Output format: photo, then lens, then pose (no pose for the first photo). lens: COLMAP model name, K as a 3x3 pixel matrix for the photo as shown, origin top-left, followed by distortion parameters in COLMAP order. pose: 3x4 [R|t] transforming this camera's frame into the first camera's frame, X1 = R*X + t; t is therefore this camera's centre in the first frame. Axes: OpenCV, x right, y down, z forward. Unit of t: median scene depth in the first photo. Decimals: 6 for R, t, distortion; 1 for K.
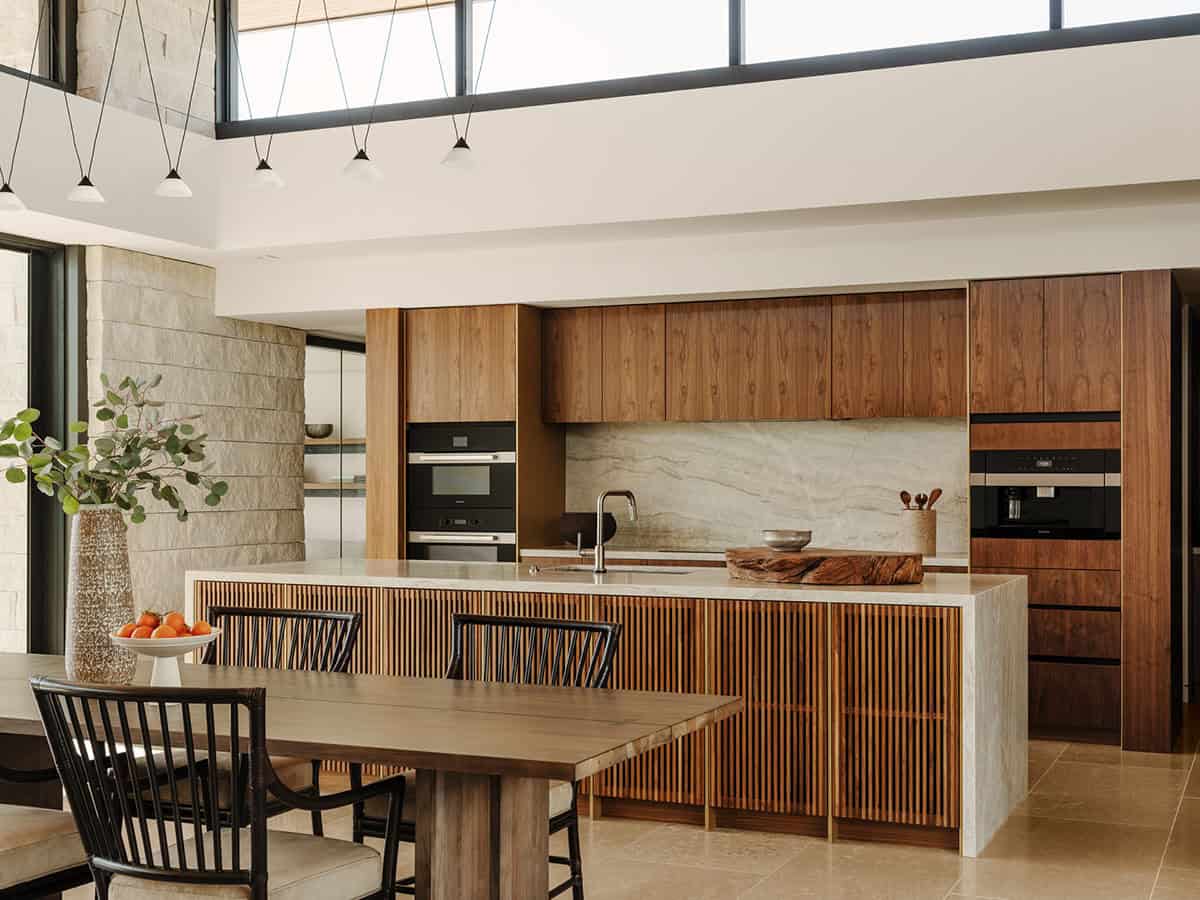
lens RADIAL K [[1772.8, 0, 600.0], [0, 1772.8, 450.0], [0, 0, 1]] dist [-0.002687, -0.095253]
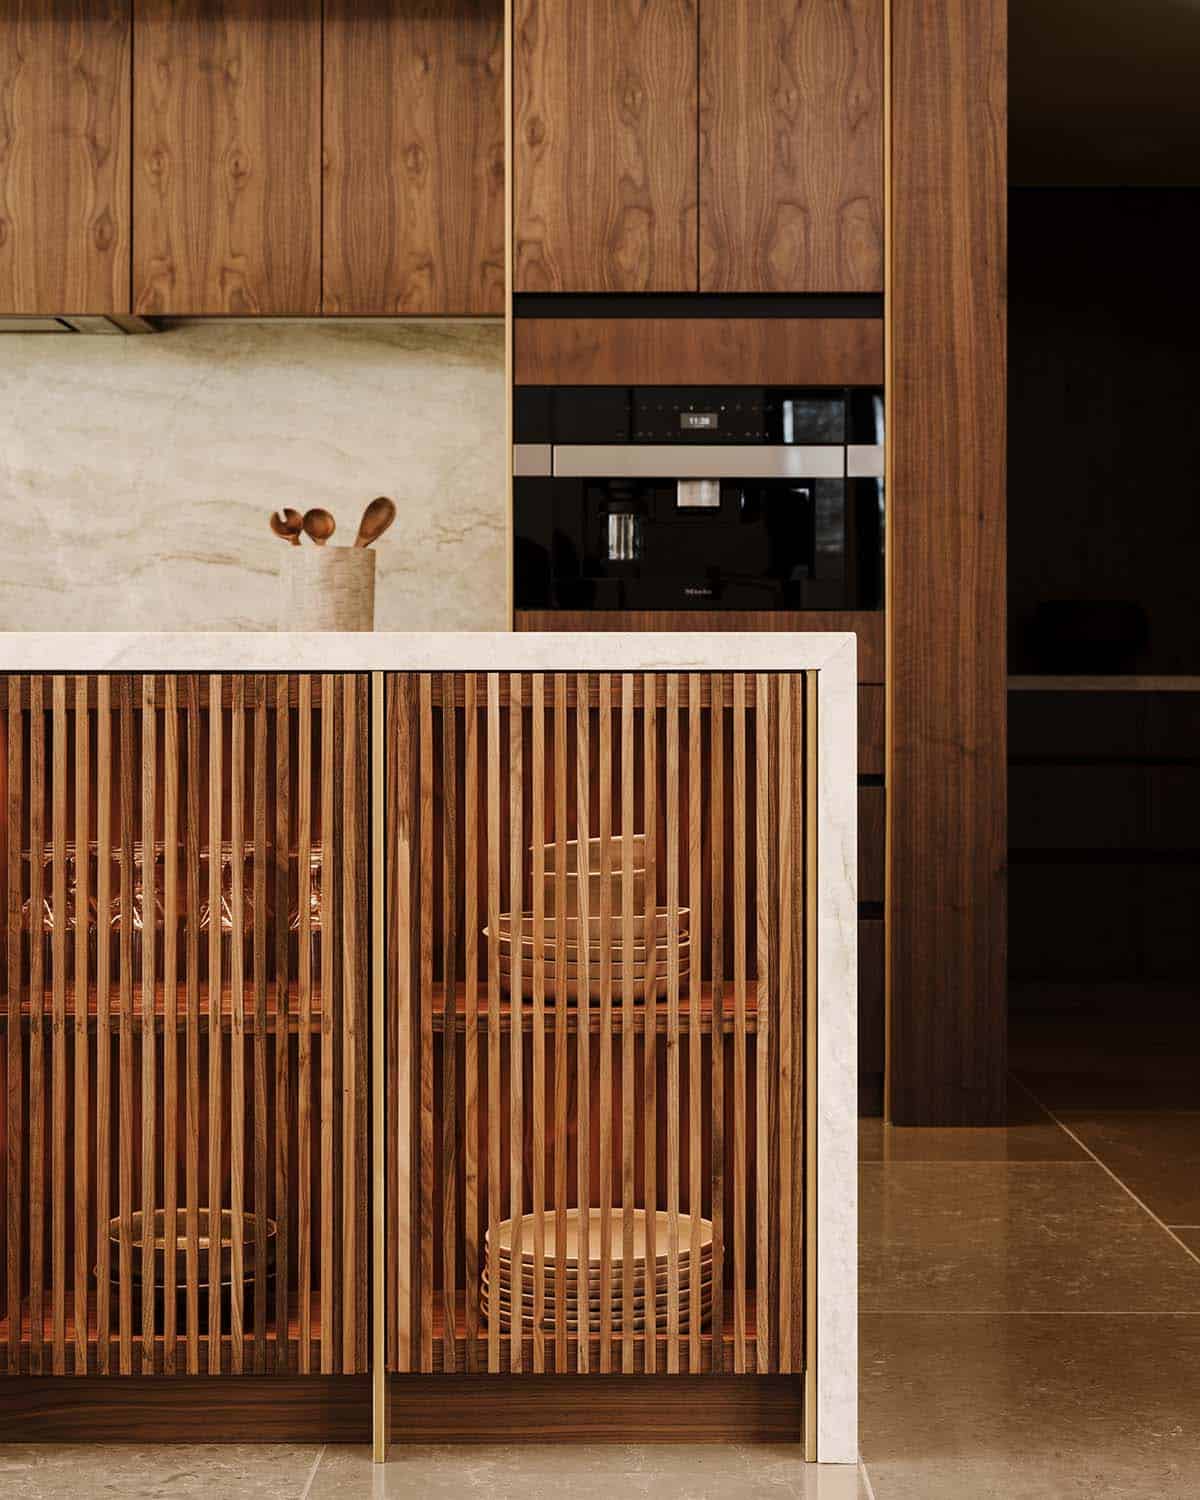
lens RADIAL K [[2631.5, 0, 600.0], [0, 2631.5, 750.0], [0, 0, 1]] dist [-0.002723, -0.124954]
pose [[0.899767, 0.003250, 0.436359, -0.027816], [-0.002891, 0.999995, -0.001487, 0.082880], [-0.436361, 0.000076, 0.899772, 0.477191]]
